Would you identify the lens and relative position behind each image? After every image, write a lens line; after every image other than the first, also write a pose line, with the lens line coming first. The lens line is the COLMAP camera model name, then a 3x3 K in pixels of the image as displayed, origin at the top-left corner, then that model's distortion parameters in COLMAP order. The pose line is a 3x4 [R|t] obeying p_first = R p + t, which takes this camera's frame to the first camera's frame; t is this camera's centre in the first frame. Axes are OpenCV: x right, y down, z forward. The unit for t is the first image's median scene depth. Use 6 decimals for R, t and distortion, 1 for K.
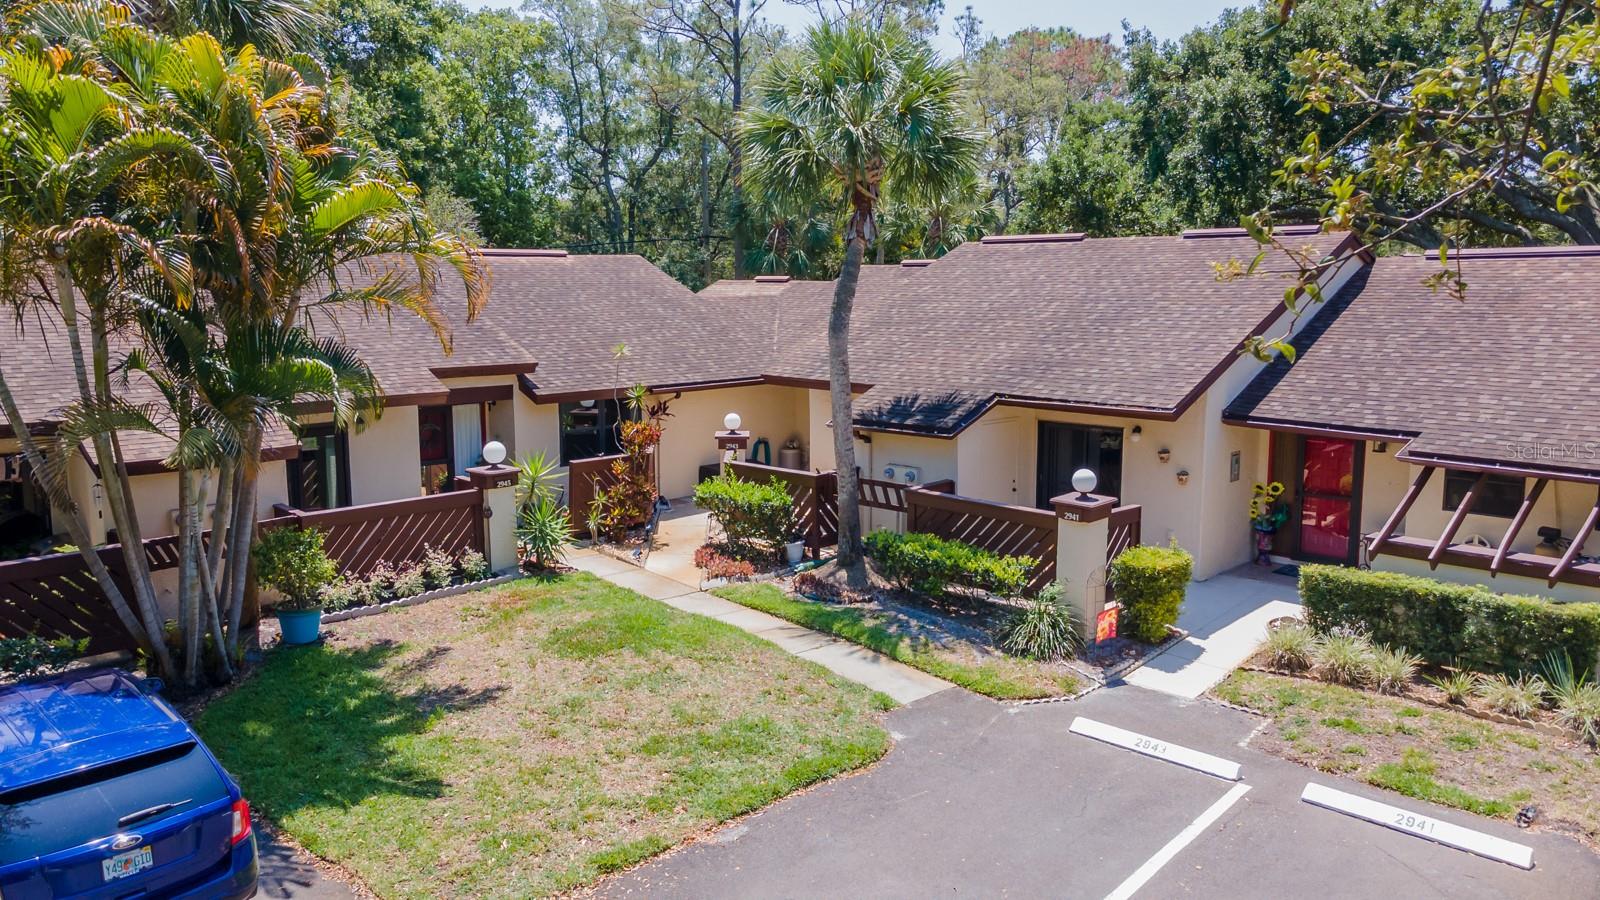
lens RADIAL K [[1190.4, 0, 800.0], [0, 1190.4, 450.0], [0, 0, 1]] dist [0.011306, 0.005843]
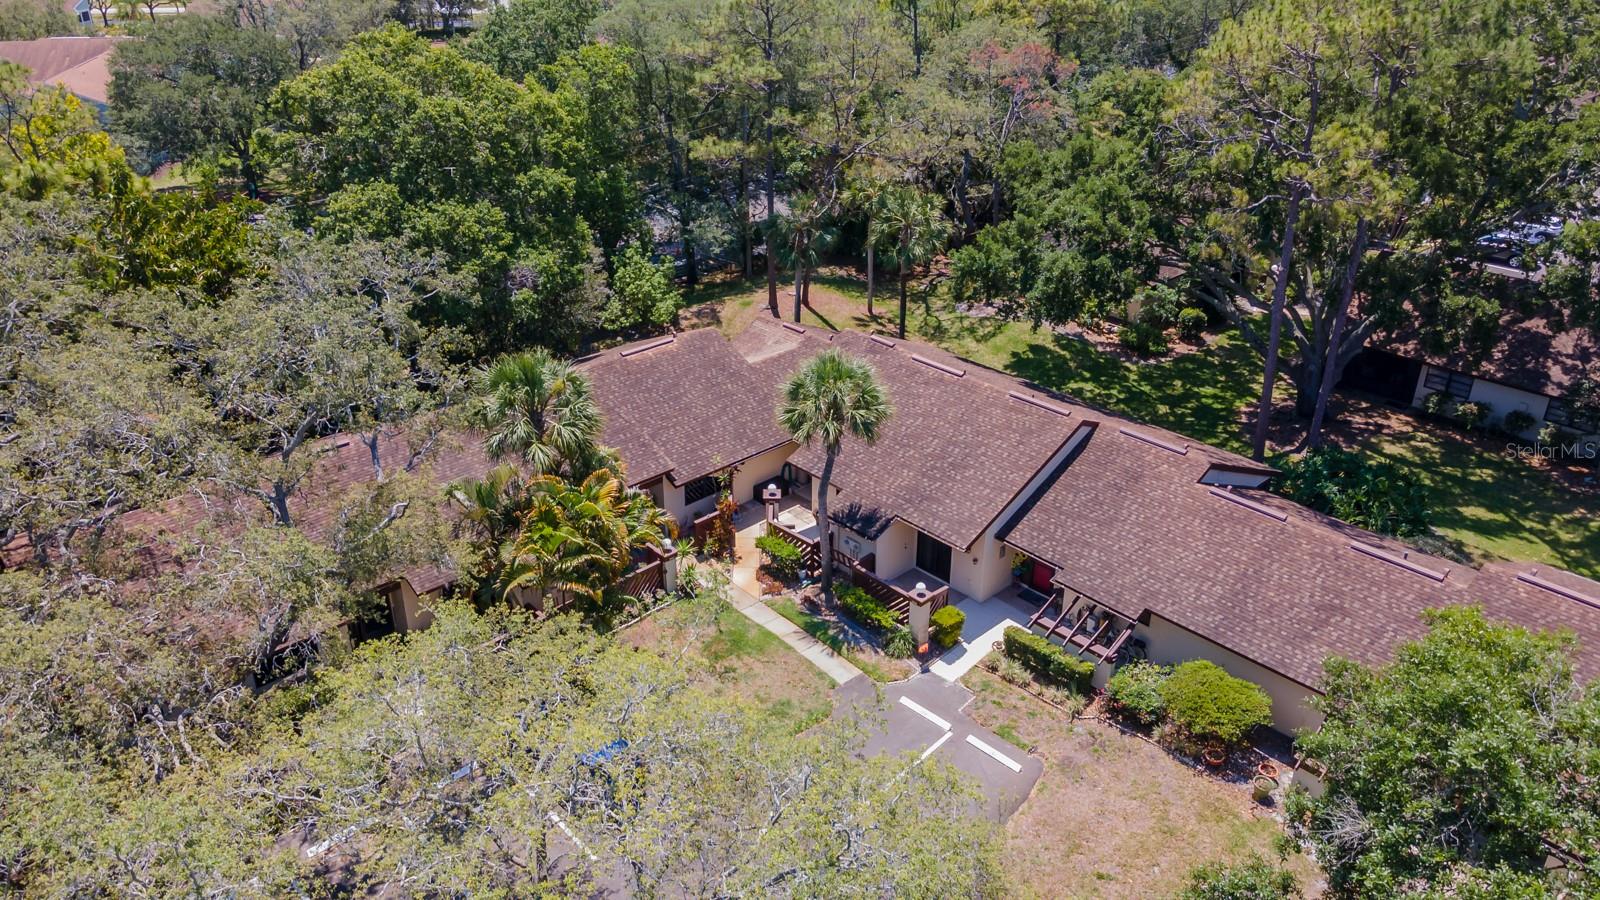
lens RADIAL K [[1190.4, 0, 800.0], [0, 1190.4, 450.0], [0, 0, 1]] dist [0.011306, 0.005843]
pose [[0.999775, 0.014444, -0.015542, 0.027118], [-0.008740, 0.947839, 0.318630, -0.988088], [0.019334, -0.318422, 0.947752, -1.180936]]
